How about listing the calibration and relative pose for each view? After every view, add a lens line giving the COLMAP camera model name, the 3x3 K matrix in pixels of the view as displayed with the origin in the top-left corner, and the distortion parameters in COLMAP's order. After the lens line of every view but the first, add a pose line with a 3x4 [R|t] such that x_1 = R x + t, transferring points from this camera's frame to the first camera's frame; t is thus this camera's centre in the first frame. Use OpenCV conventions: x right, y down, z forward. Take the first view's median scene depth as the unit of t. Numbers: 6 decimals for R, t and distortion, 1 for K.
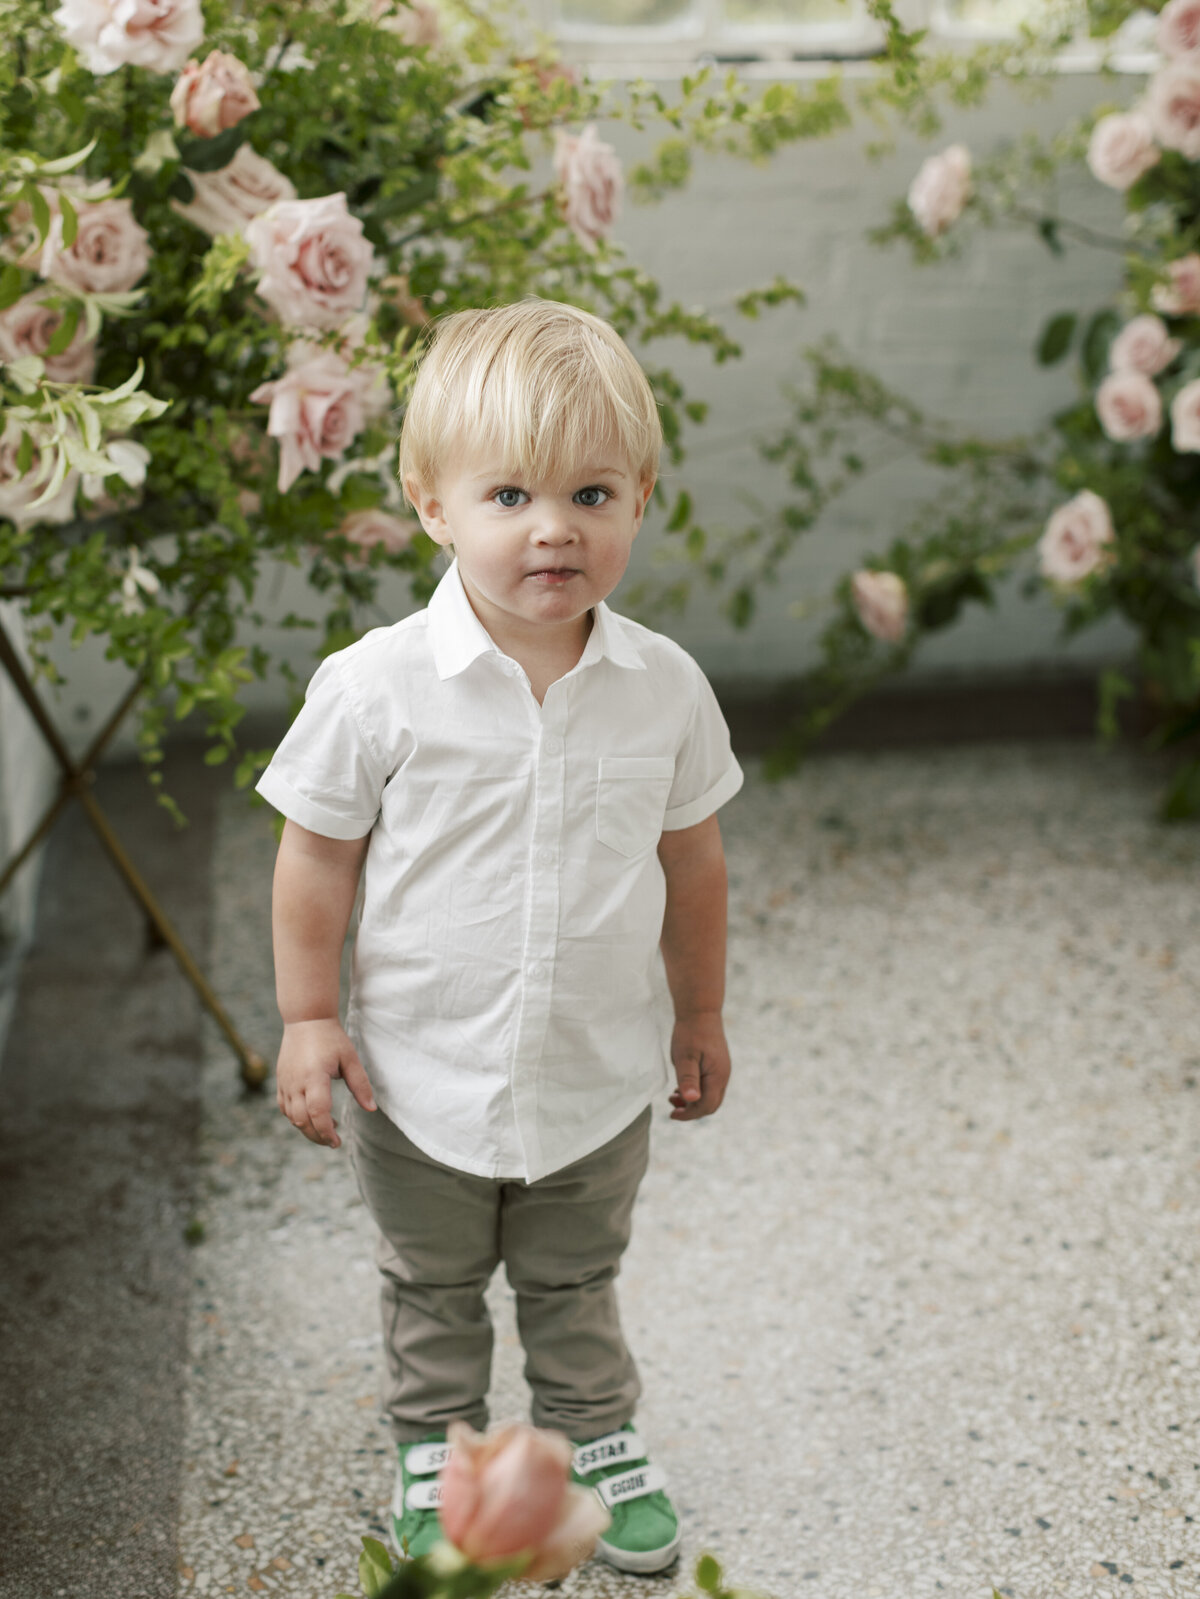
lens RADIAL K [[2650.0, 0, 590.5], [0, 2650.0, 806.1], [0, 0, 1]] dist [0.027144, 0.000000]
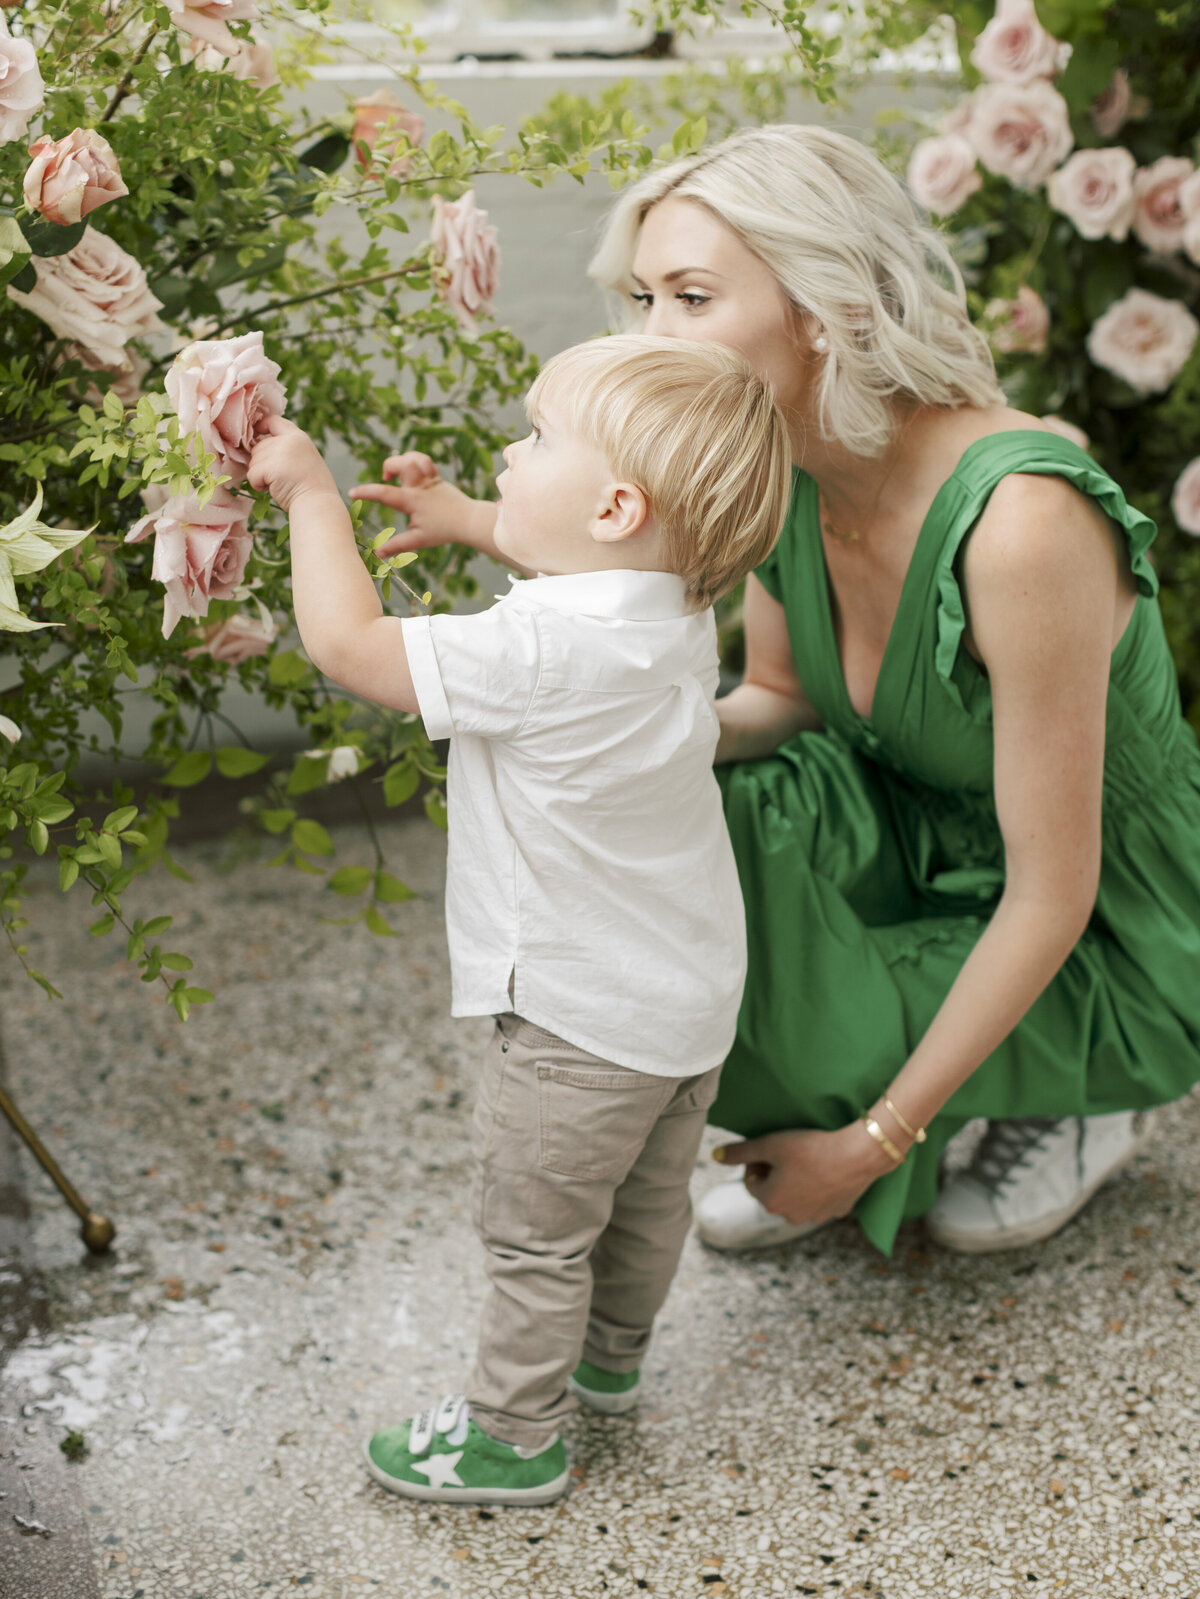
lens RADIAL K [[2650.0, 0, 594.9], [0, 2650.0, 807.2], [0, 0, 1]] dist [0.027144, 0.000000]
pose [[0.984522, -0.044171, 0.169603, -0.121709], [0.037381, 0.998374, 0.043023, -0.086667], [-0.171228, -0.036018, 0.984573, 0.101946]]
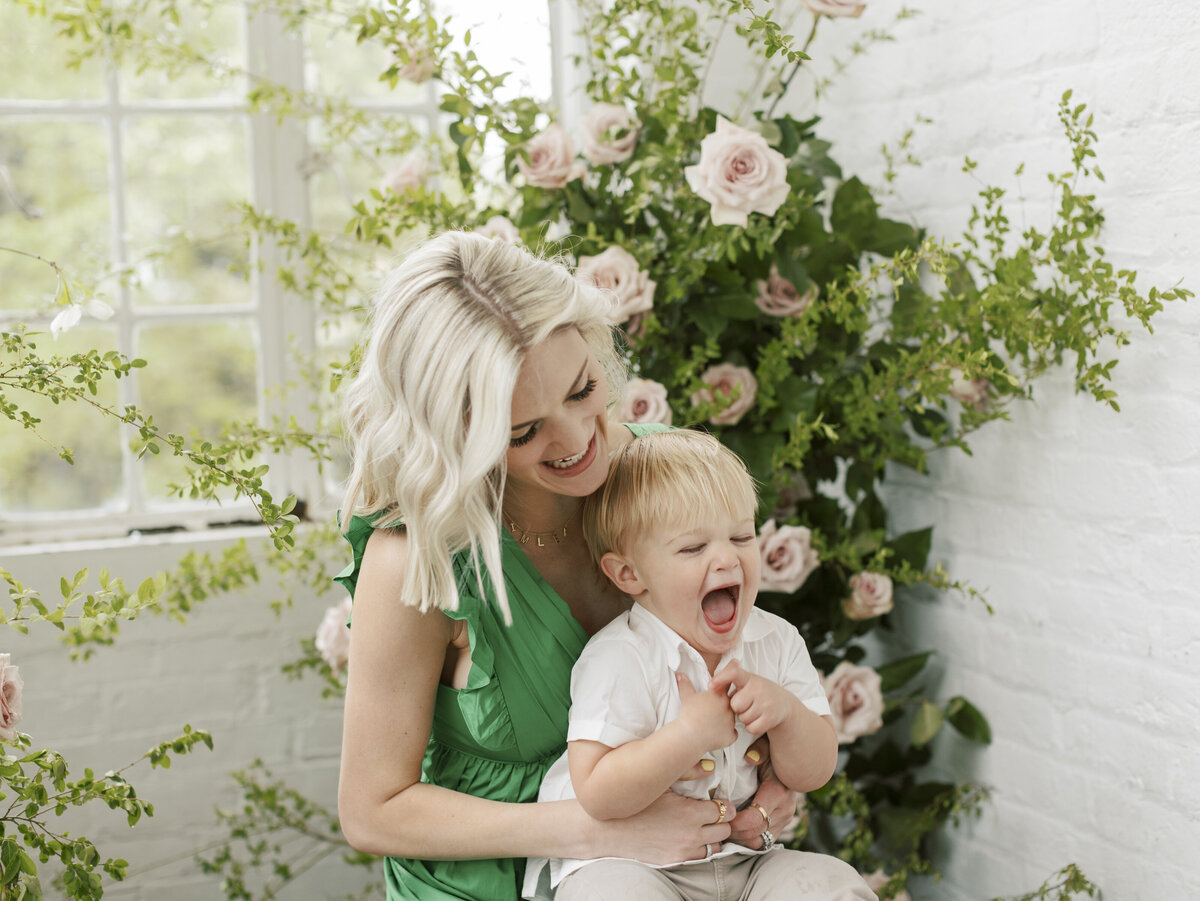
lens RADIAL K [[1988.7, 0, 618.1], [0, 1988.7, 448.7], [0, 0, 1]] dist [0.027144, 0.000000]
pose [[0.967645, -0.051783, 0.246946, 0.052475], [0.118135, 0.957792, -0.262066, -0.088772], [-0.222952, 0.282759, 0.932920, 0.173728]]
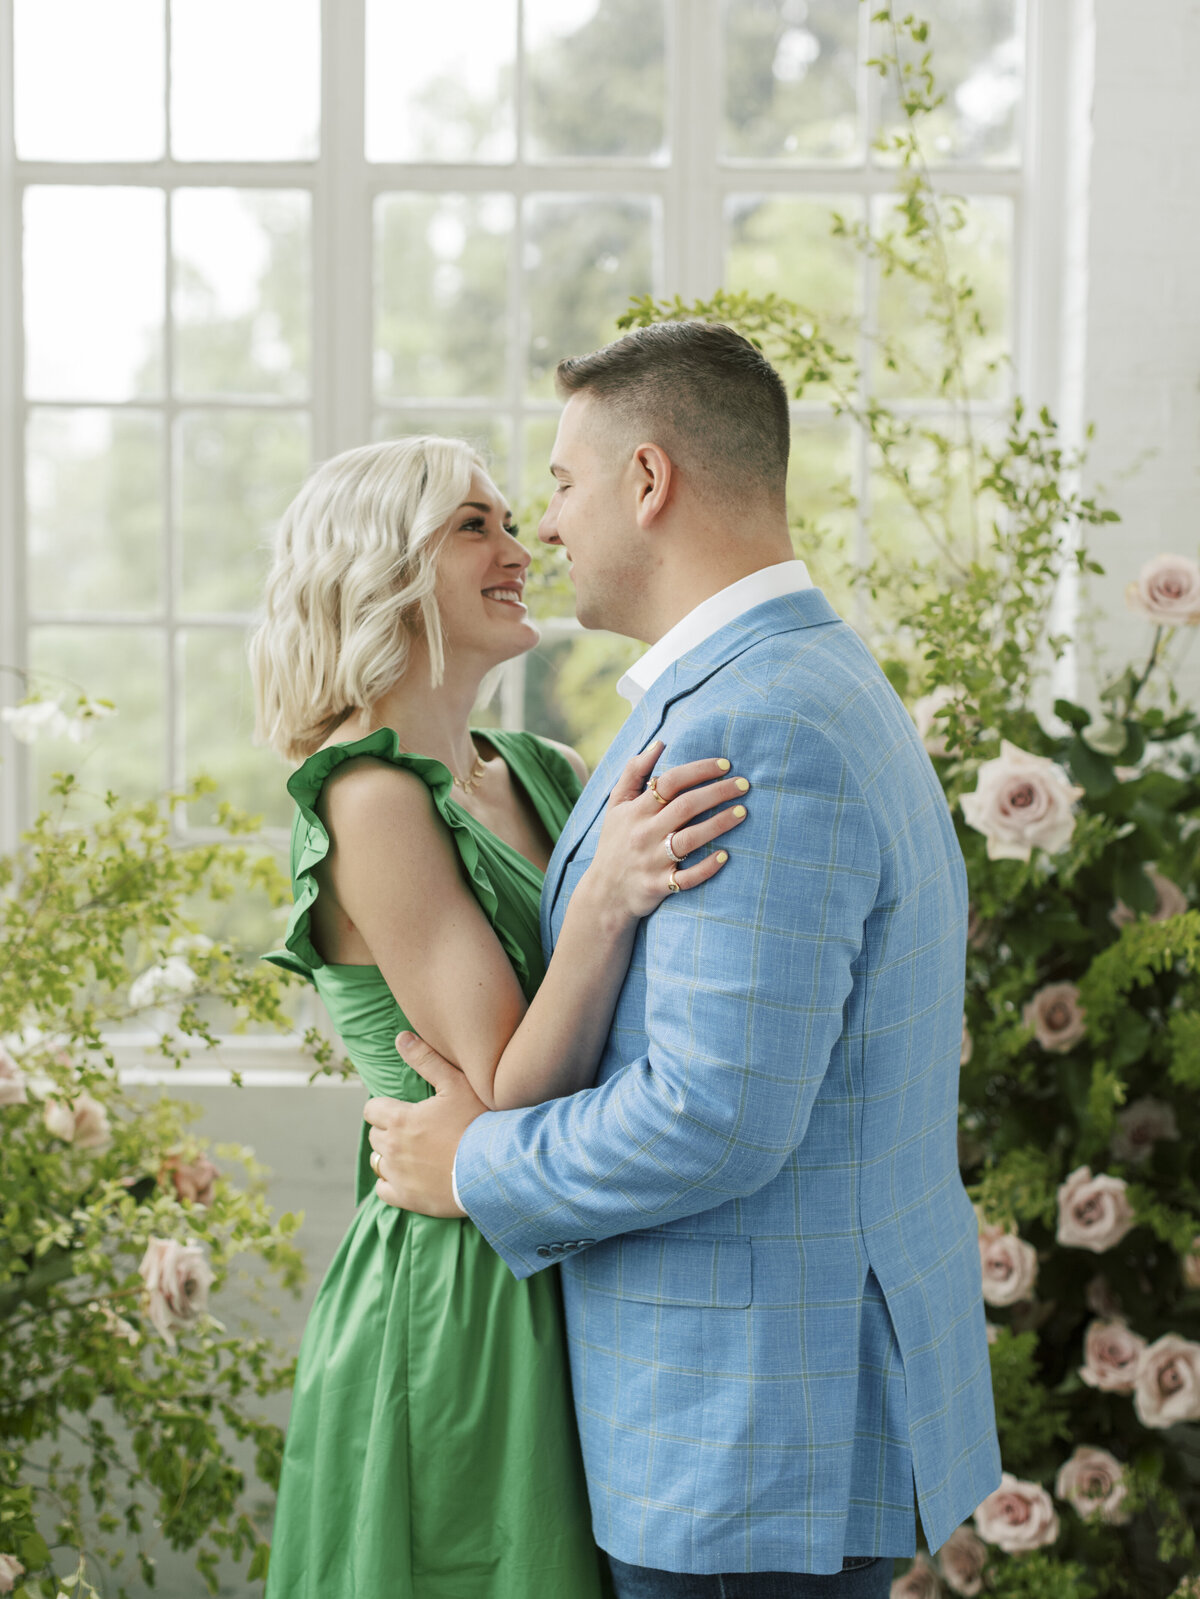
lens RADIAL K [[2650.0, 0, 570.3], [0, 2650.0, 785.4], [0, 0, 1]] dist [0.027144, 0.000000]
pose [[0.991616, 0.021552, -0.127406, 0.321504], [-0.056343, 0.959440, -0.276227, -0.134764], [0.116285, 0.281089, 0.952610, -0.151425]]
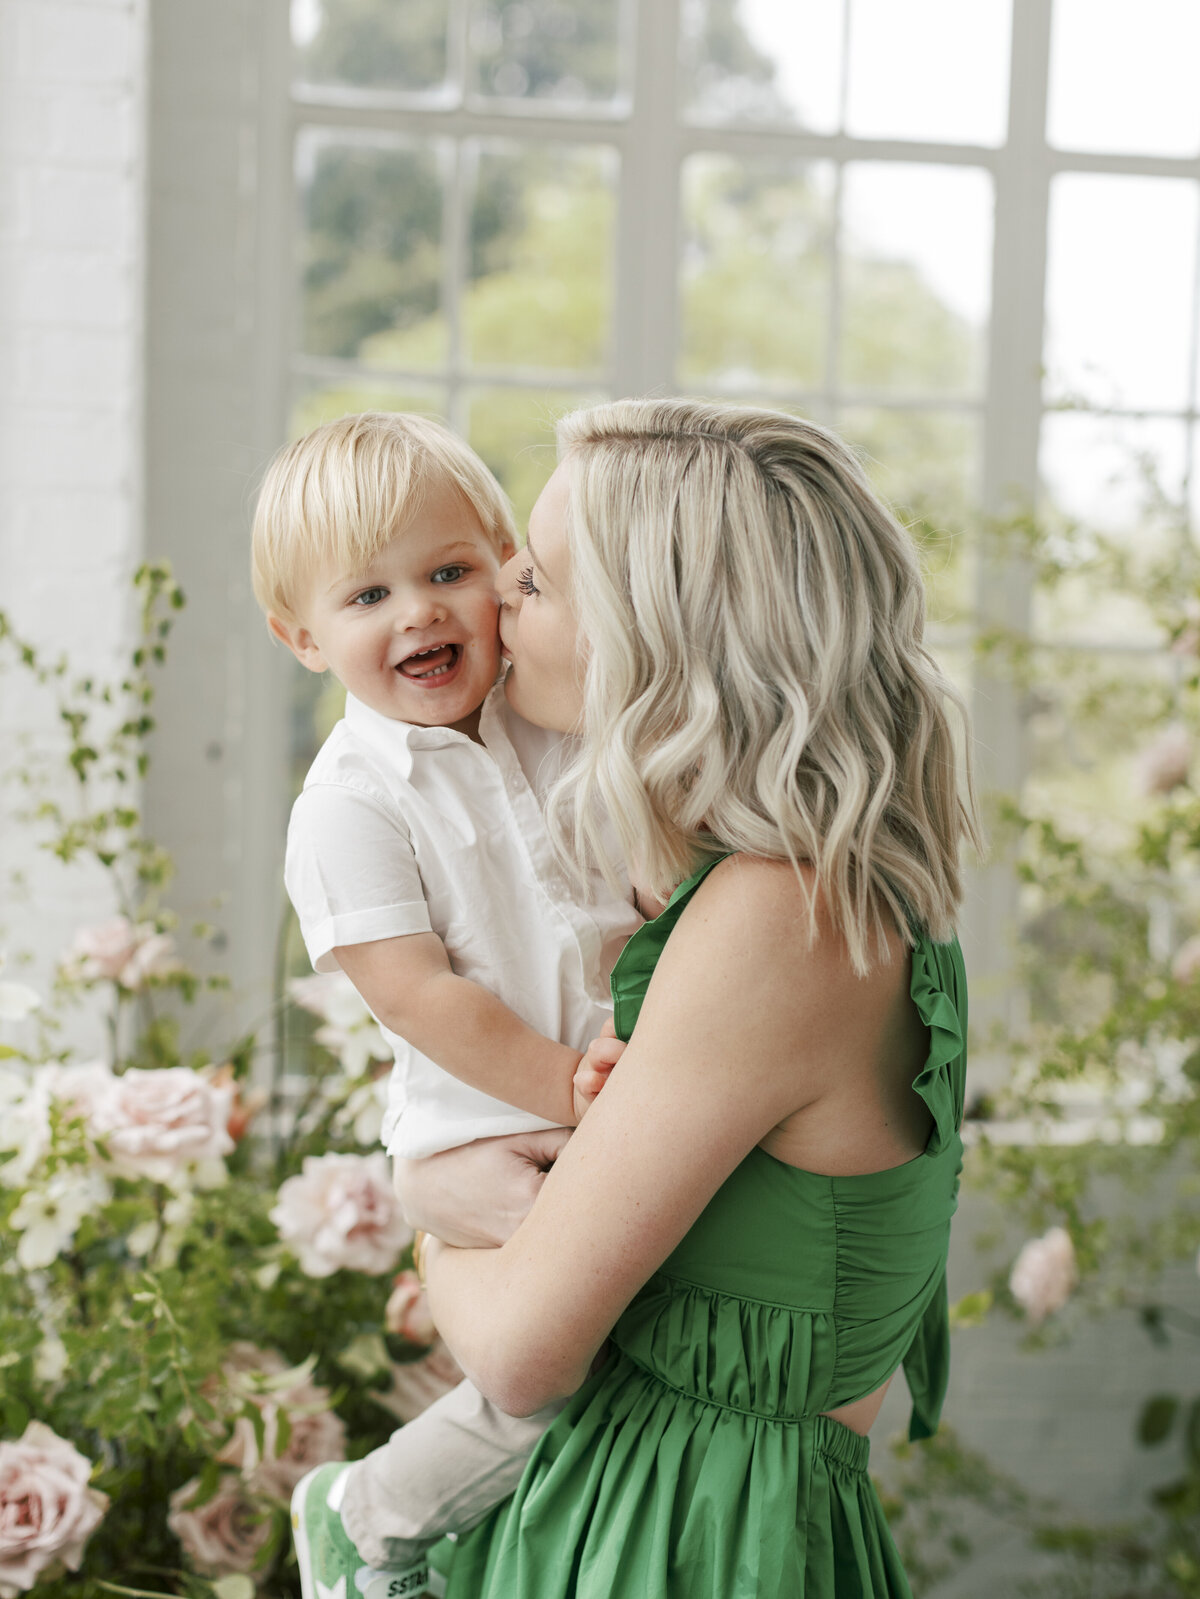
lens RADIAL K [[2650.0, 0, 592.7], [0, 2650.0, 798.6], [0, 0, 1]] dist [0.027144, 0.000000]
pose [[0.998904, 0.035184, 0.030876, -0.110569], [-0.024731, 0.956687, -0.290065, -0.150575], [-0.039744, 0.288983, 0.956509, -0.027804]]
